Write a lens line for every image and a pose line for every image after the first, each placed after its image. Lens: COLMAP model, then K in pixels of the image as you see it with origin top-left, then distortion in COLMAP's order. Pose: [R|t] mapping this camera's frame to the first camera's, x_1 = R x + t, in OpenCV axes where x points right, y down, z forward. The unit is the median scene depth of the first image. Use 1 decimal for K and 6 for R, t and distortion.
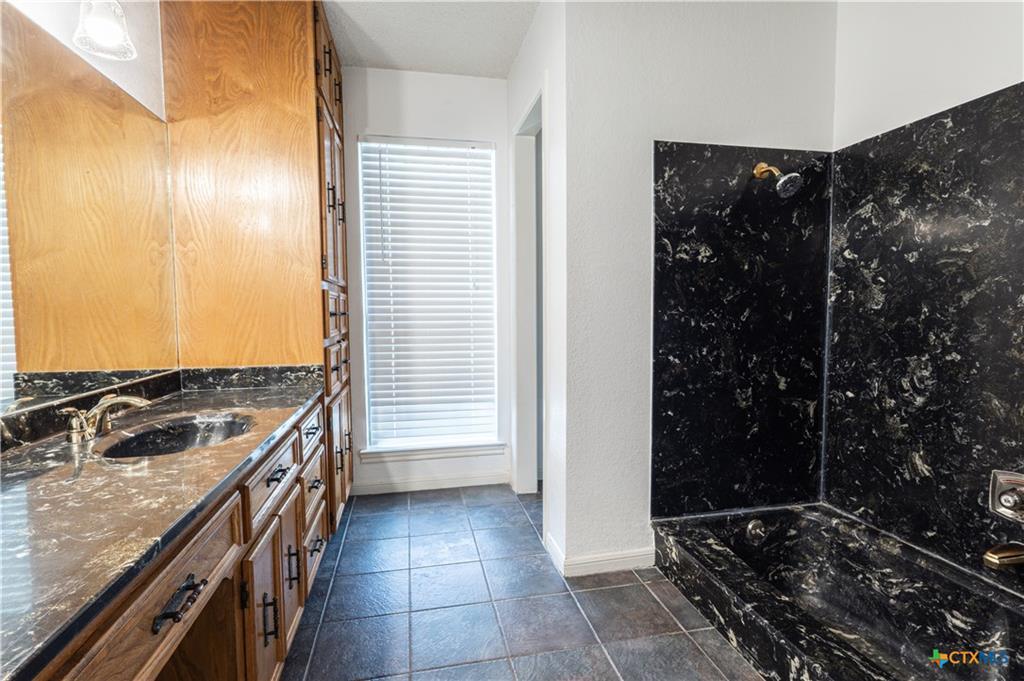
lens RADIAL K [[492.9, 0, 512.4], [0, 492.9, 339.0], [0, 0, 1]] dist [-0.003156, -0.000362]
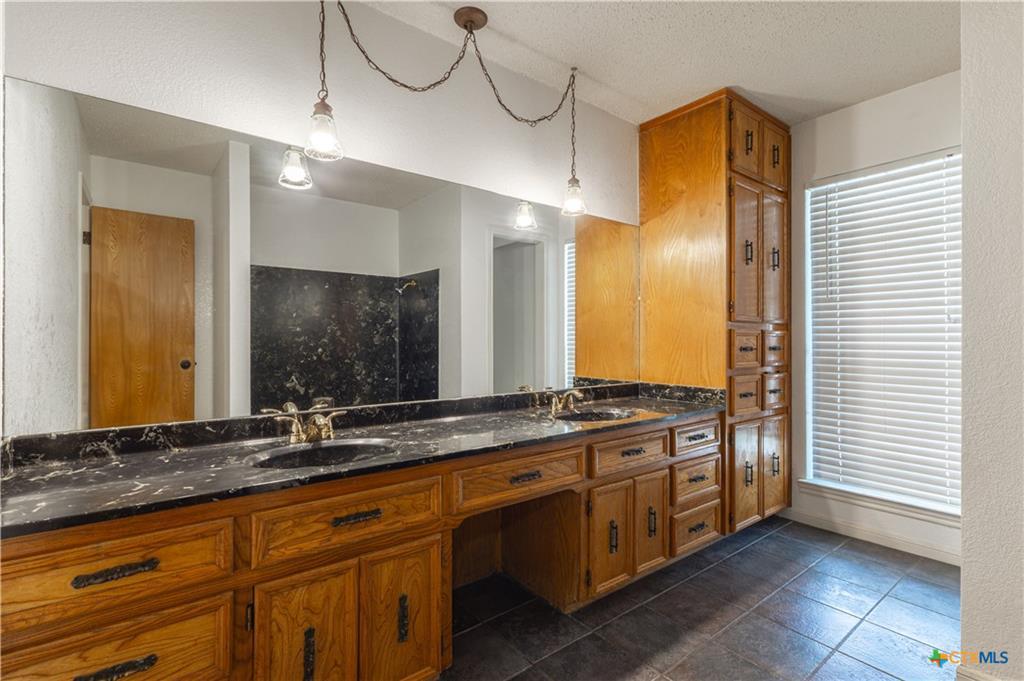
lens RADIAL K [[473.1, 0, 511.1], [0, 473.1, 340.0], [0, 0, 1]] dist [0.003480, 0.000288]
pose [[0.439604, 0.007135, -0.898163, 0.442714], [-0.059440, 0.998007, -0.021165, -0.014774], [0.896223, 0.062691, 0.439152, -0.015480]]
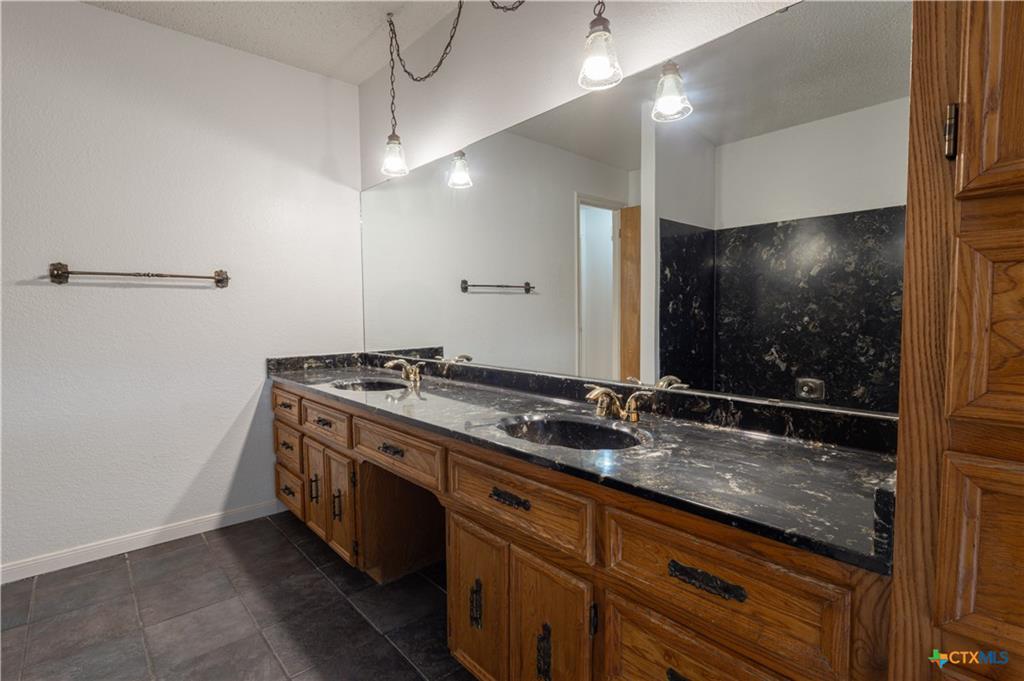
lens RADIAL K [[492.9, 0, 510.7], [0, 492.9, 339.8], [0, 0, 1]] dist [-0.003156, -0.000362]
pose [[-0.872263, 0.041536, -0.487270, -0.045591], [-0.016583, 0.993301, 0.114356, -0.070415], [0.488756, 0.107829, -0.865731, 1.125563]]
